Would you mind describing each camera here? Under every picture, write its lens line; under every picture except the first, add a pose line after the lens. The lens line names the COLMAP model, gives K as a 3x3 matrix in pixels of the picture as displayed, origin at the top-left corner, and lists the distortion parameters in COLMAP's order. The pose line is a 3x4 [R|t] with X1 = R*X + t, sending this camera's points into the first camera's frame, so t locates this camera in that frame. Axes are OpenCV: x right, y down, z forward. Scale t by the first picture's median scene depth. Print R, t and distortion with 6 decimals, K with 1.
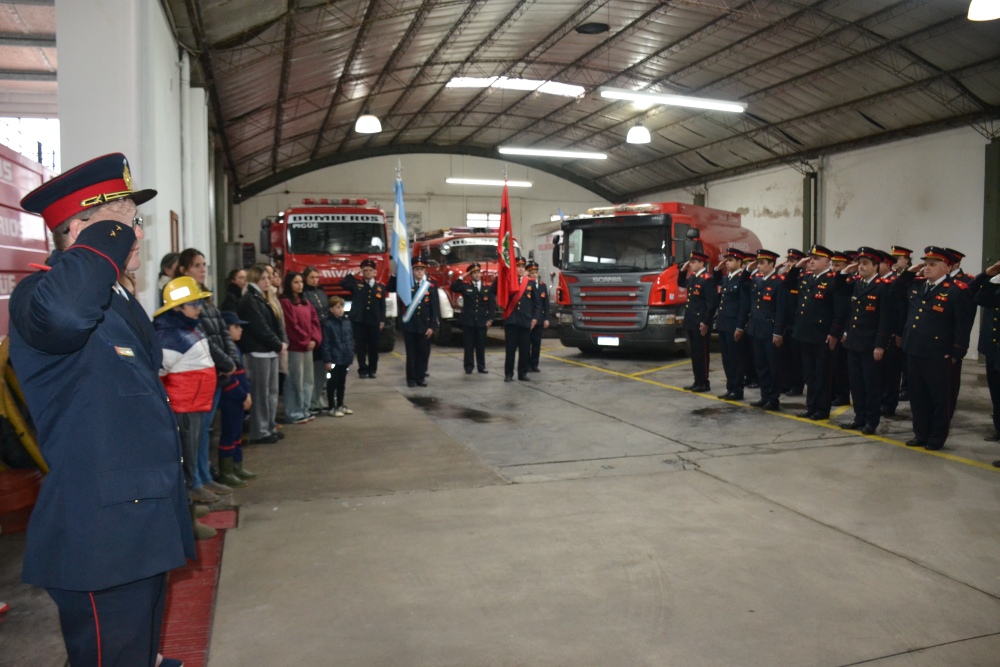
lens RADIAL K [[784.2, 0, 481.7], [0, 784.2, 343.8], [0, 0, 1]] dist [-0.155369, 0.101357]
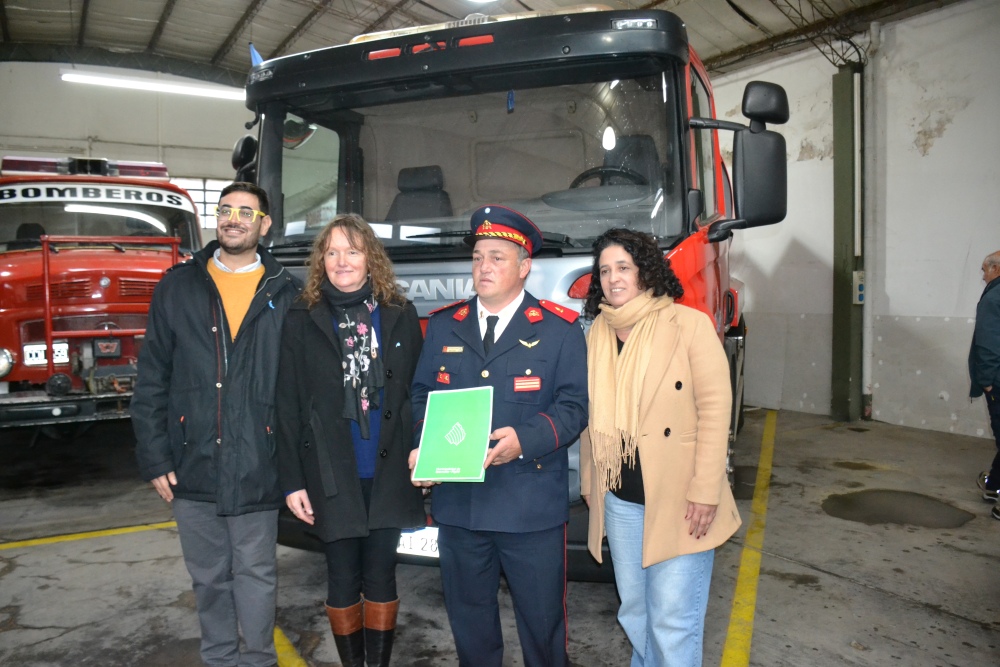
lens RADIAL K [[784.2, 0, 481.7], [0, 784.2, 343.8], [0, 0, 1]] dist [-0.155369, 0.101357]
pose [[0.969649, -0.019736, 0.243703, 0.110106], [0.024505, 0.999563, -0.016549, -0.056723], [-0.243270, 0.022018, 0.969709, 0.707627]]
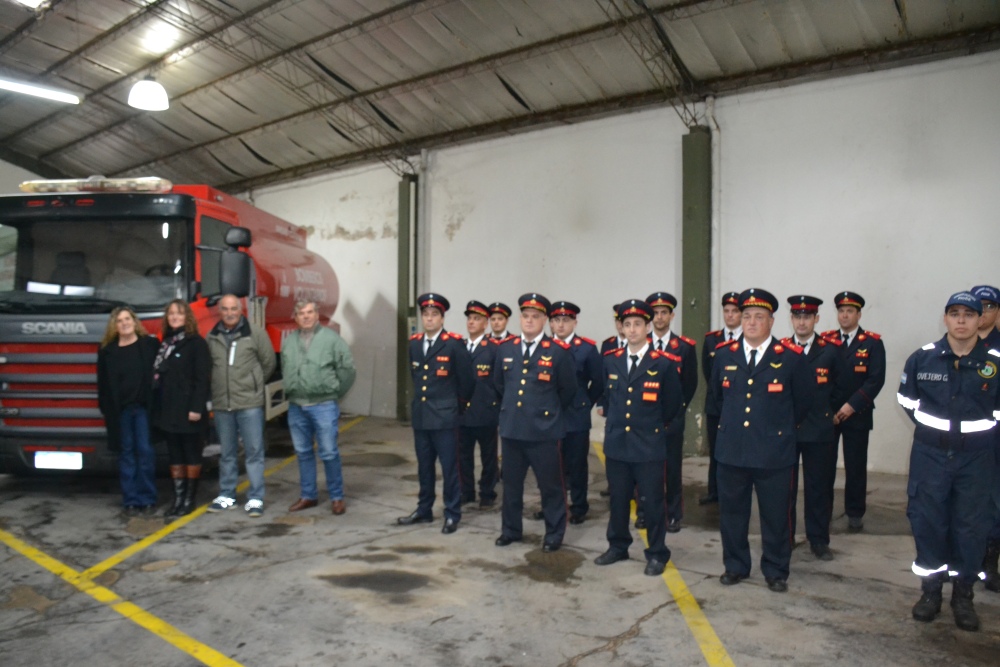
lens RADIAL K [[784.2, 0, 481.7], [0, 784.2, 343.8], [0, 0, 1]] dist [-0.155369, 0.101357]
pose [[0.834379, 0.003599, 0.551179, 0.116245], [0.030360, 0.998160, -0.052478, -0.038449], [-0.550354, 0.060520, 0.832735, 0.449809]]
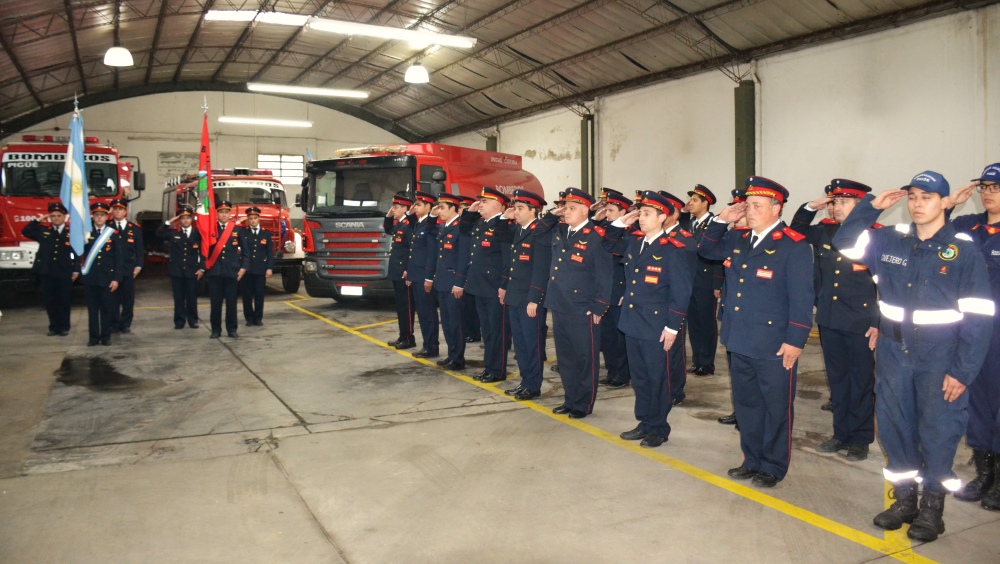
lens RADIAL K [[788.9, 0, 480.2], [0, 788.9, 240.8], [0, 0, 1]] dist [-0.148559, 0.102920]
pose [[0.984876, -0.001389, 0.173257, 0.139824], [0.011643, 0.998238, -0.058176, -0.006176], [-0.172871, 0.059314, 0.983157, 0.043744]]
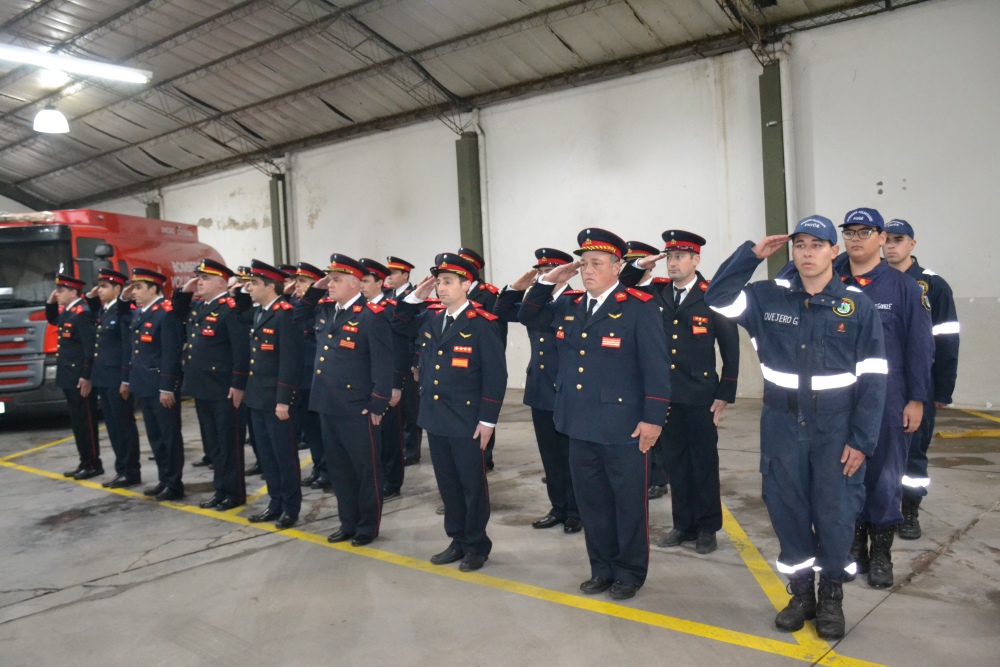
lens RADIAL K [[893.0, 0, 476.6], [0, 893.0, 338.6], [0, 0, 1]] dist [-0.113040, 0.181747]
pose [[0.846396, -0.062614, 0.528861, 0.112695], [0.087147, 0.995962, -0.021556, -0.009370], [-0.525376, 0.064333, 0.848435, 0.097290]]
